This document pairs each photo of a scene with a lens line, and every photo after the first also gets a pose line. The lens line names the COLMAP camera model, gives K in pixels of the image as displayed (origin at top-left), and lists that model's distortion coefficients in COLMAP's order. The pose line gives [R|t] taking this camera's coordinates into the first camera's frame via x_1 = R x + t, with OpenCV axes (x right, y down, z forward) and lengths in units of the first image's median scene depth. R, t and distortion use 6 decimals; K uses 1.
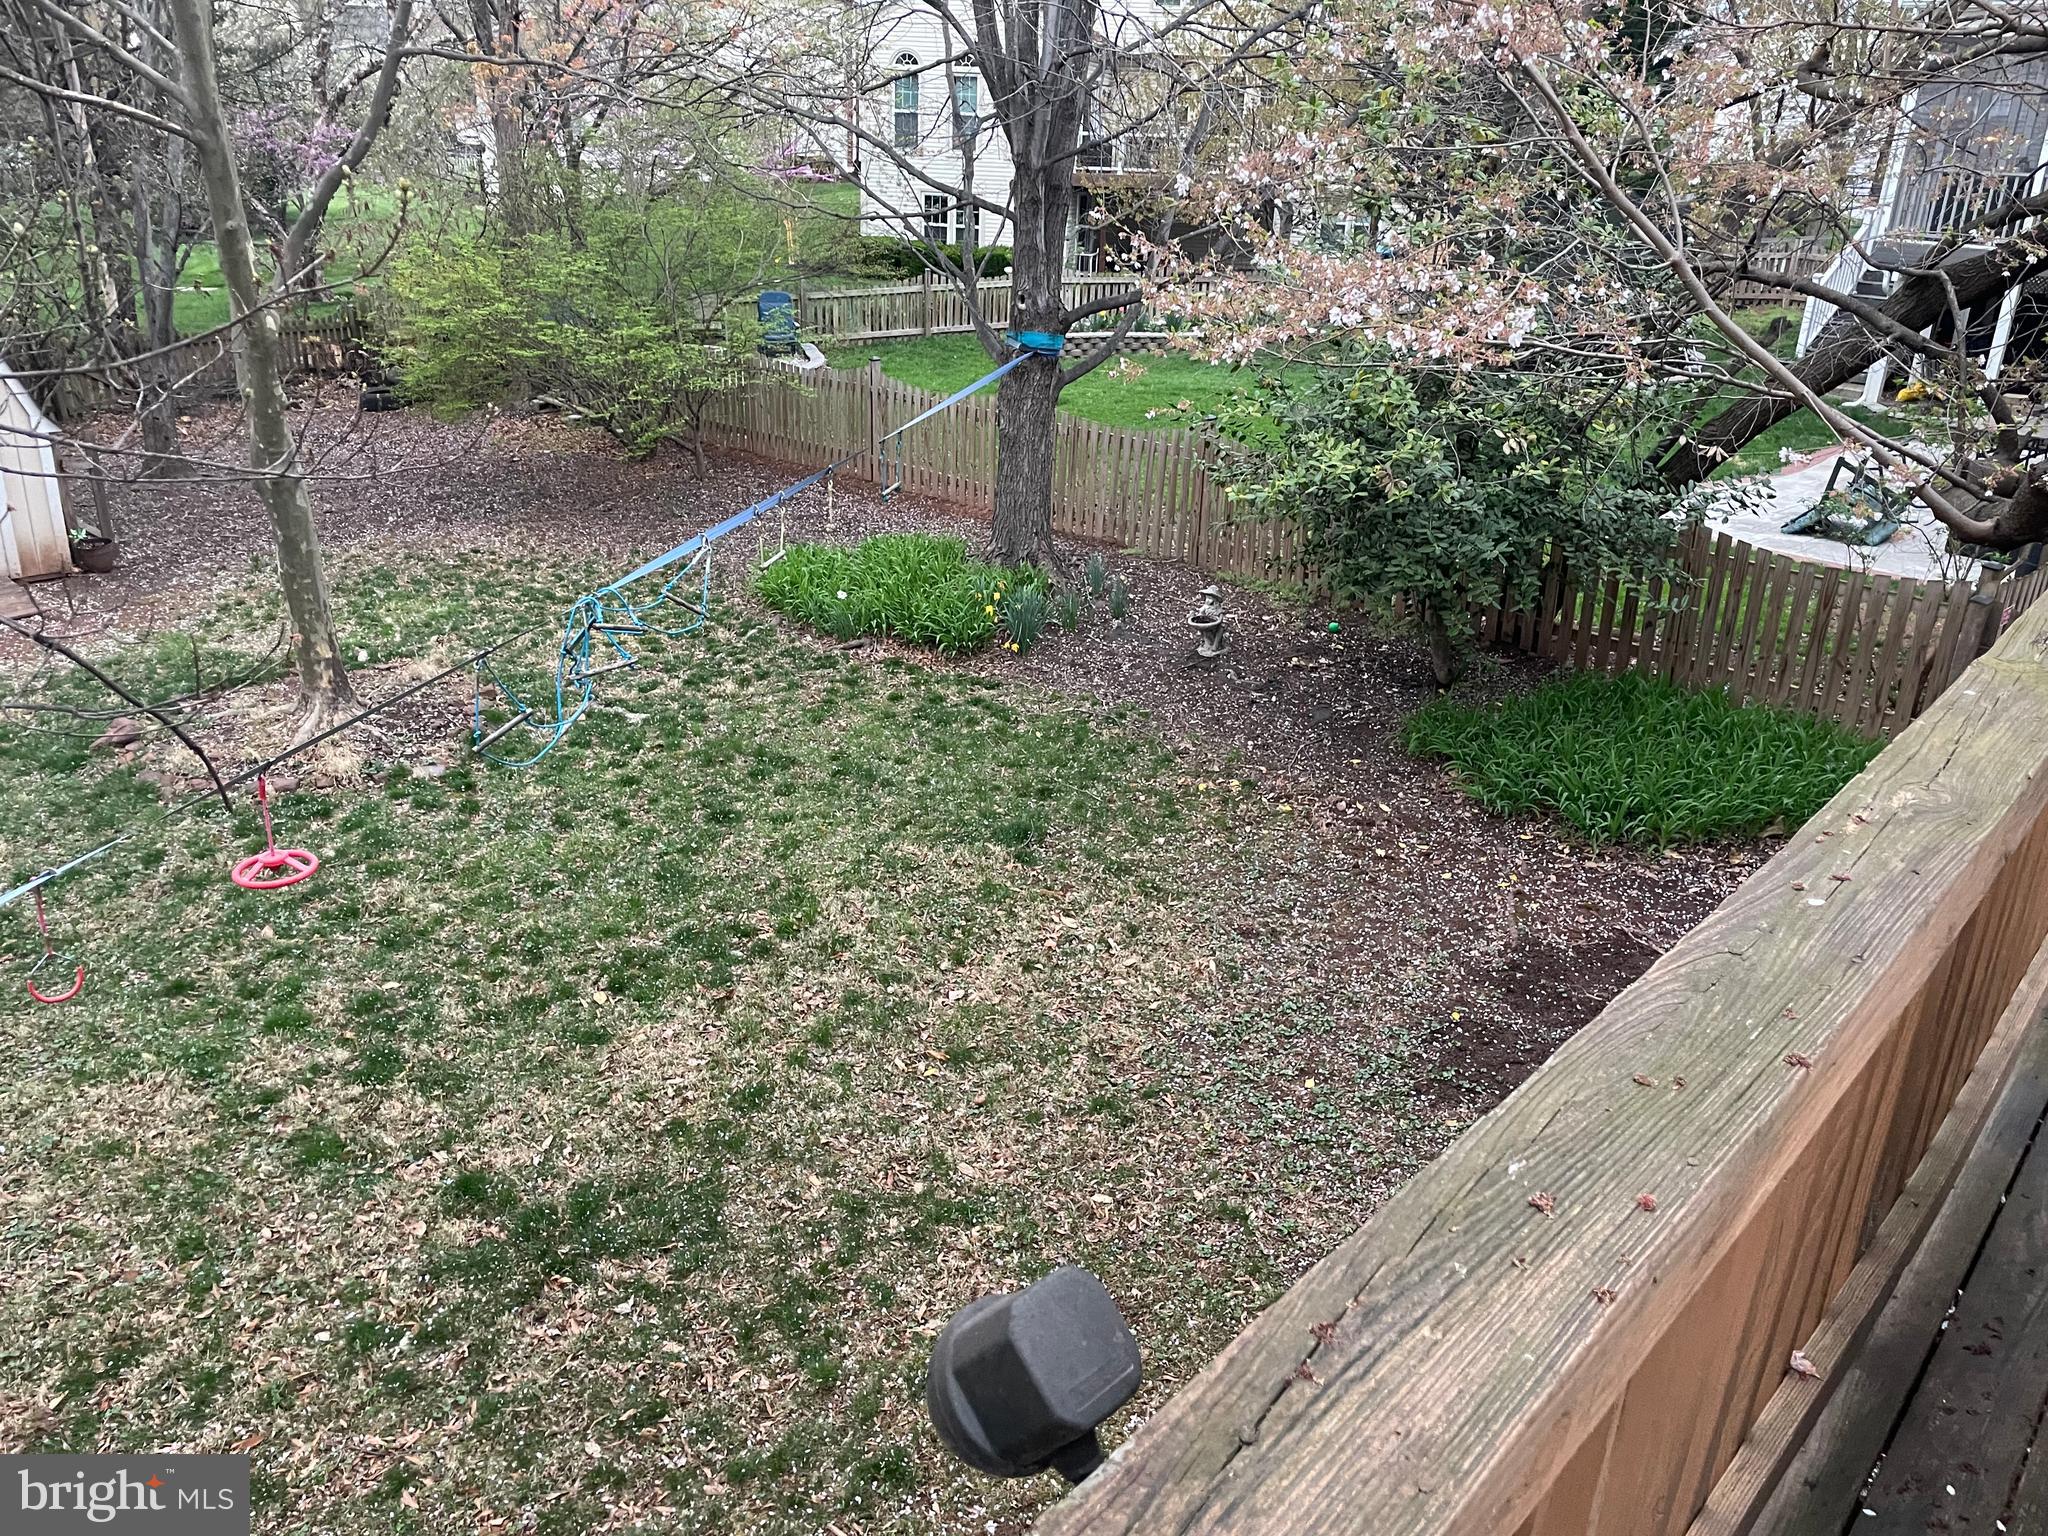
lens RADIAL K [[1552.4, 0, 1058.6], [0, 1552.4, 761.0], [0, 0, 1]] dist [0.087339, -0.108271]
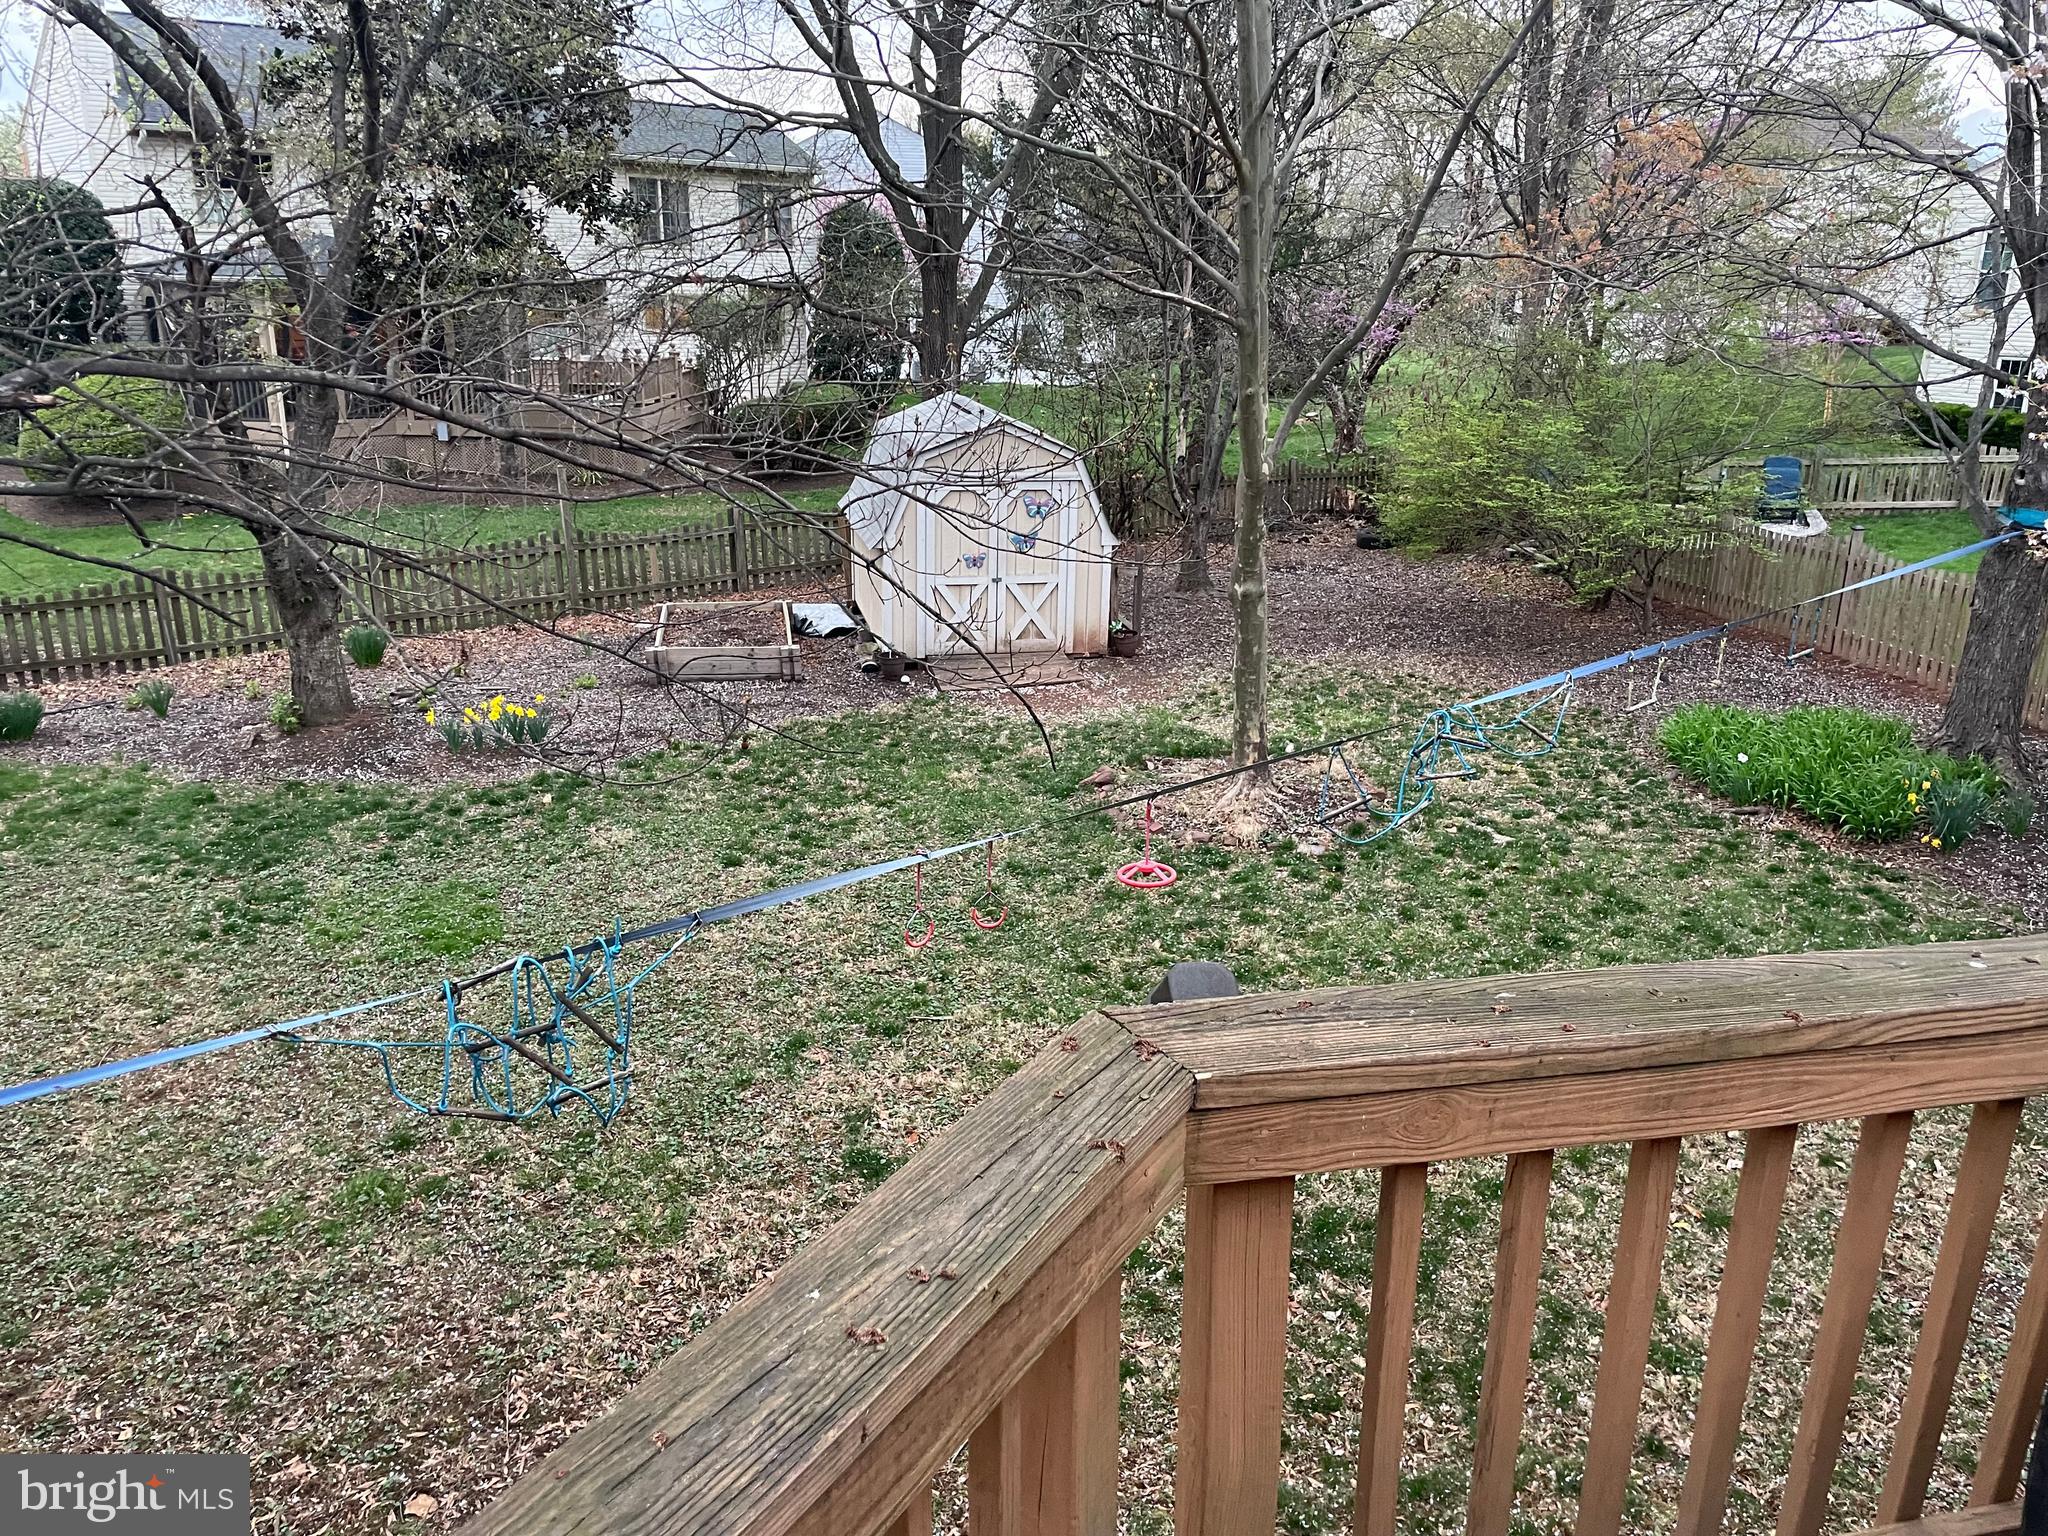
lens RADIAL K [[1552.4, 0, 1039.5], [0, 1552.4, 752.9], [0, 0, 1]] dist [0.087339, -0.108271]
pose [[0.807992, 0.149883, -0.569811, 0.077579], [-0.205385, 0.978092, -0.033959, 0.016358], [0.552237, 0.144469, 0.821074, -0.062218]]
